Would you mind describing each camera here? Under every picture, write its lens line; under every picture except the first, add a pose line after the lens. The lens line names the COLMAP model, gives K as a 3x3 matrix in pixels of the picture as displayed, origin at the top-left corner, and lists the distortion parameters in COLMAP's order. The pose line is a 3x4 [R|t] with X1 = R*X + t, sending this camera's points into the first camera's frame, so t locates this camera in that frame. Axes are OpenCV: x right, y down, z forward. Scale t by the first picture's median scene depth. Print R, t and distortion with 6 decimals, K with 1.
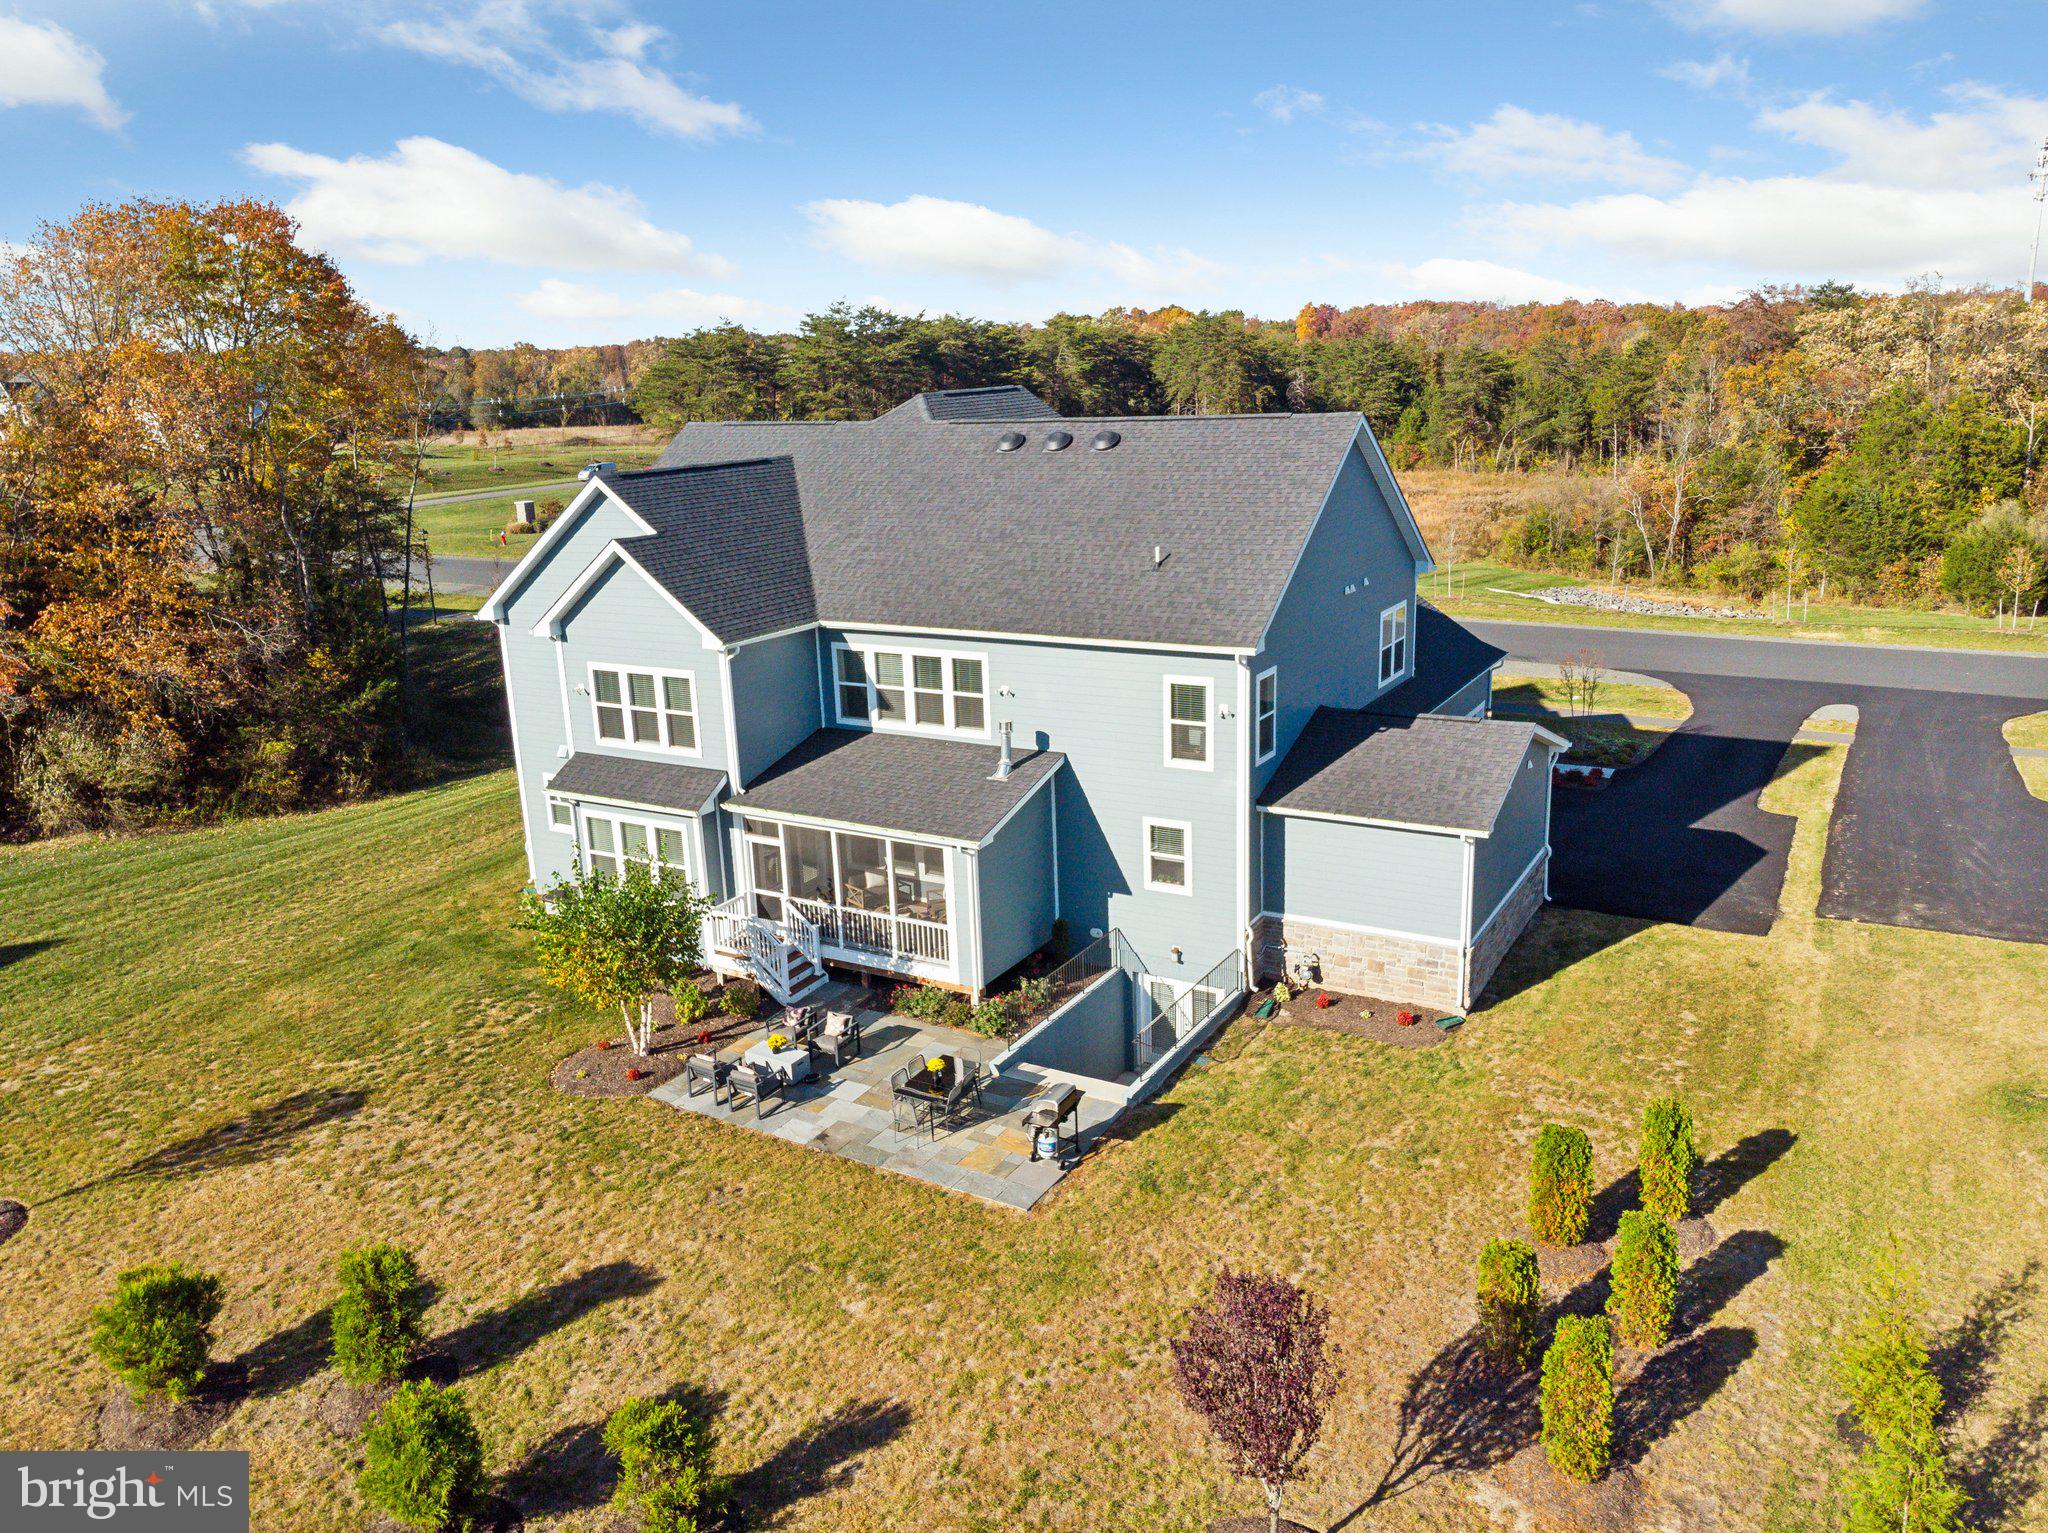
lens RADIAL K [[1526.3, 0, 1024.0], [0, 1526.3, 766.5], [0, 0, 1]] dist [0.002793, 0.007700]
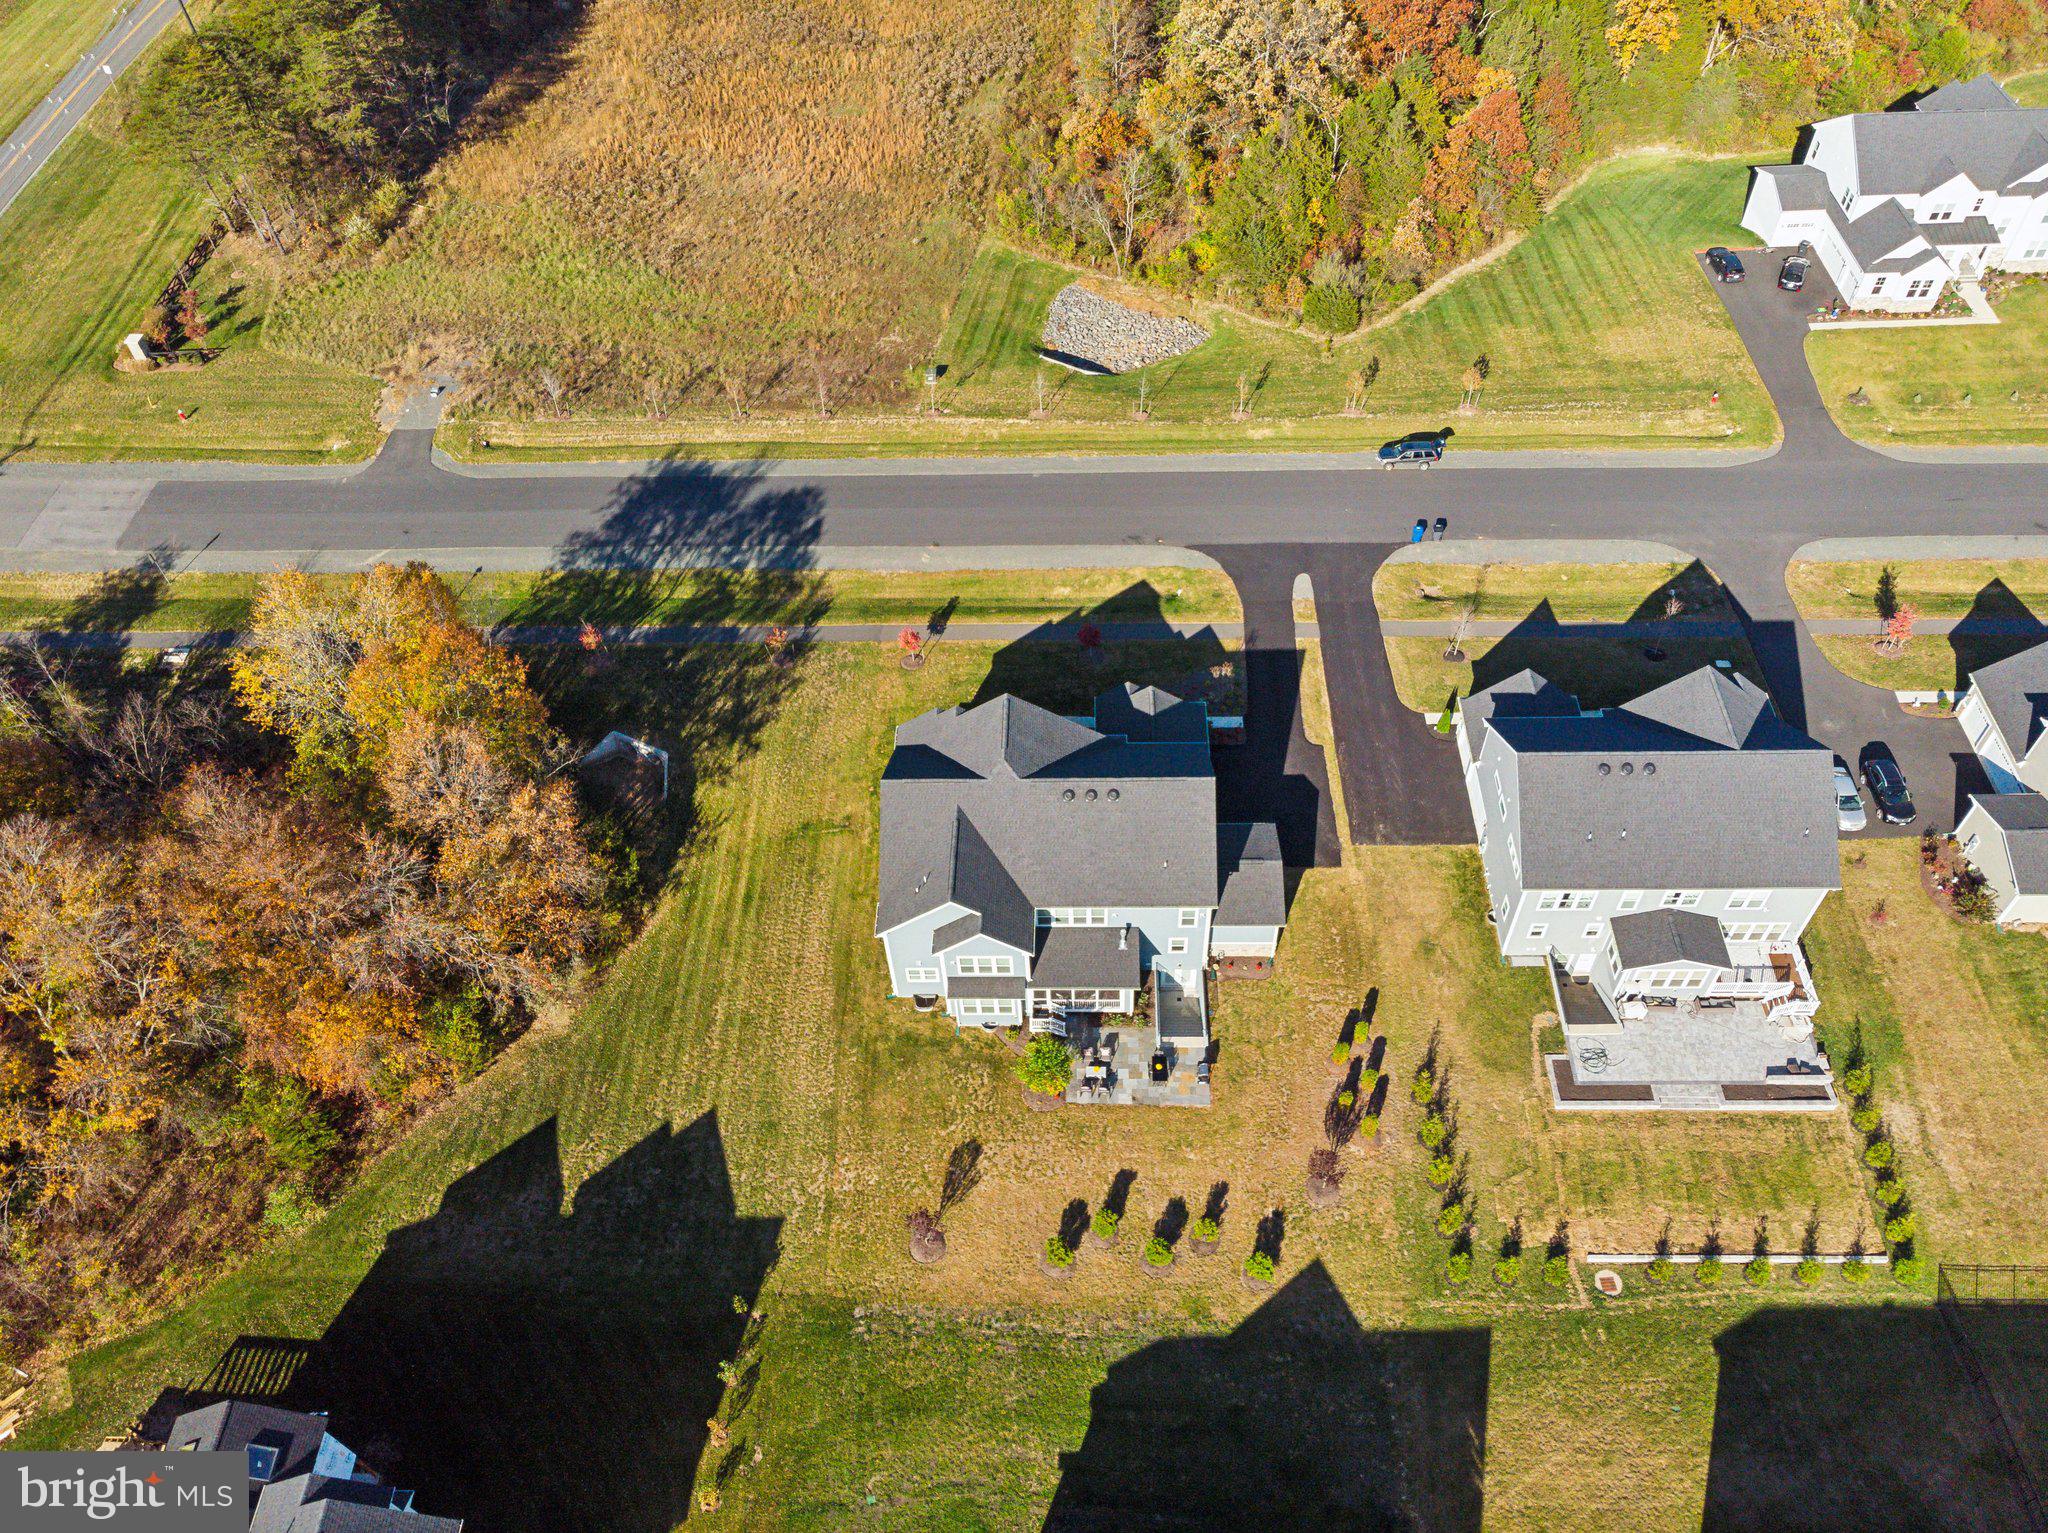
lens RADIAL K [[1508.3, 0, 1036.0], [0, 1508.3, 769.8], [0, 0, 1]] dist [0.094349, -0.214007]
pose [[0.876706, -0.372219, 0.304695, -0.916033], [0.138043, 0.801468, 0.581888, -1.969384], [-0.460793, -0.468084, 0.754034, -0.899088]]
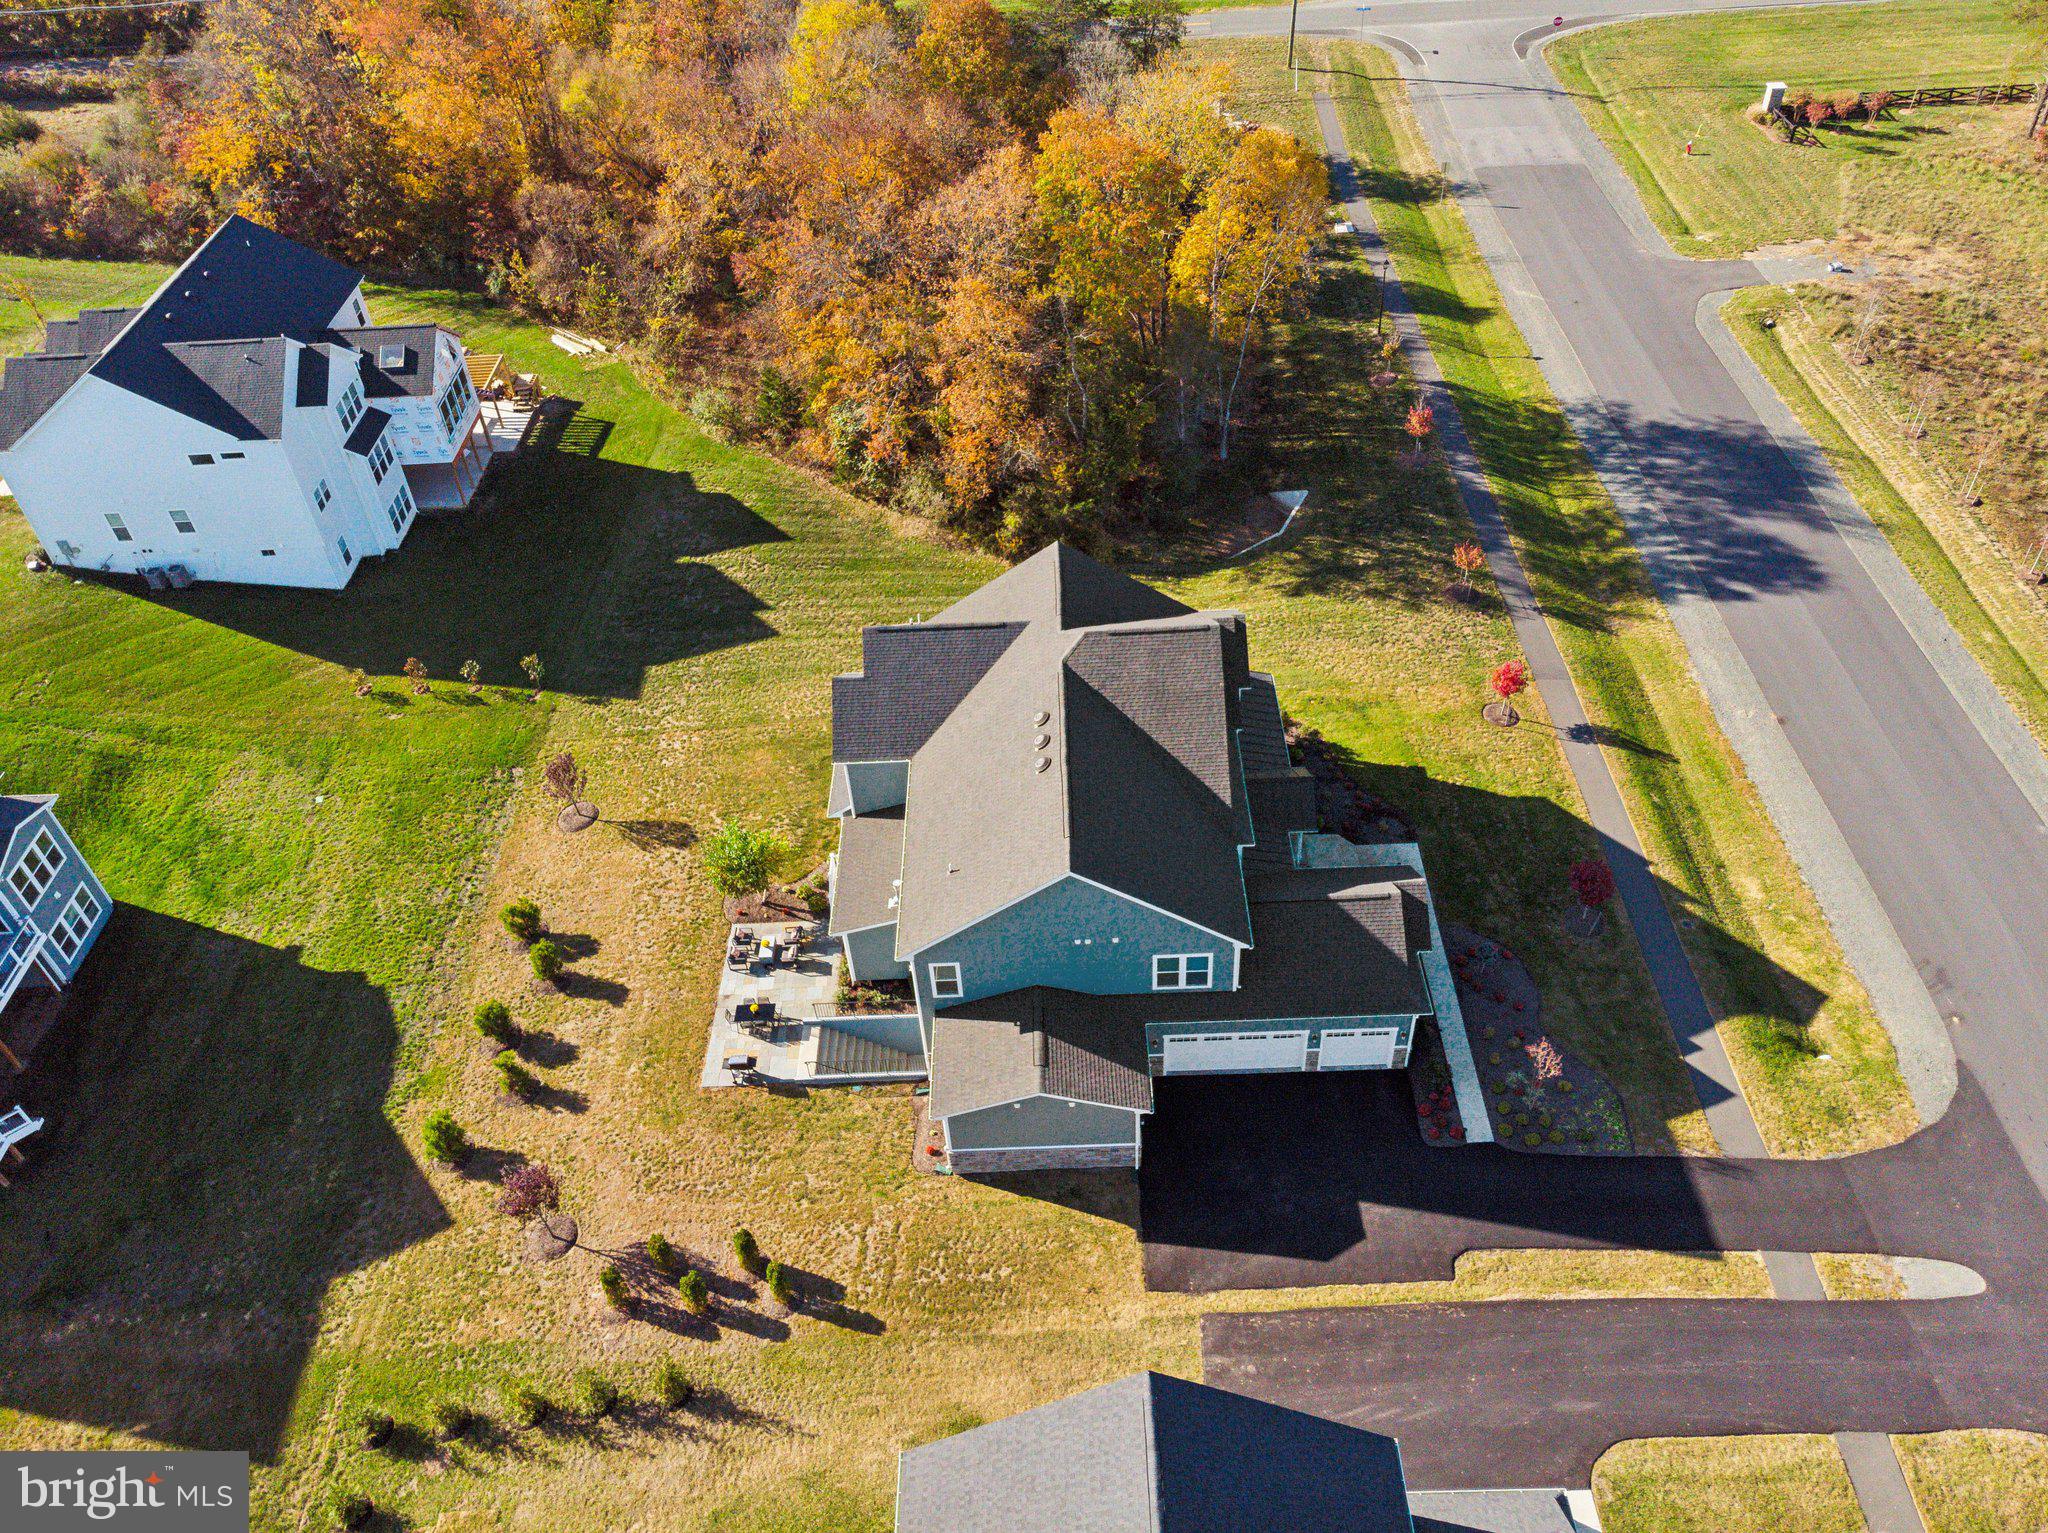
lens RADIAL K [[1526.3, 0, 1024.0], [0, 1526.3, 766.5], [0, 0, 1]] dist [0.002793, 0.007700]
pose [[0.510774, 0.588659, -0.626571, 1.184102], [-0.196393, 0.789434, 0.581570, -1.292840], [0.836982, -0.173997, 0.518831, 0.206866]]
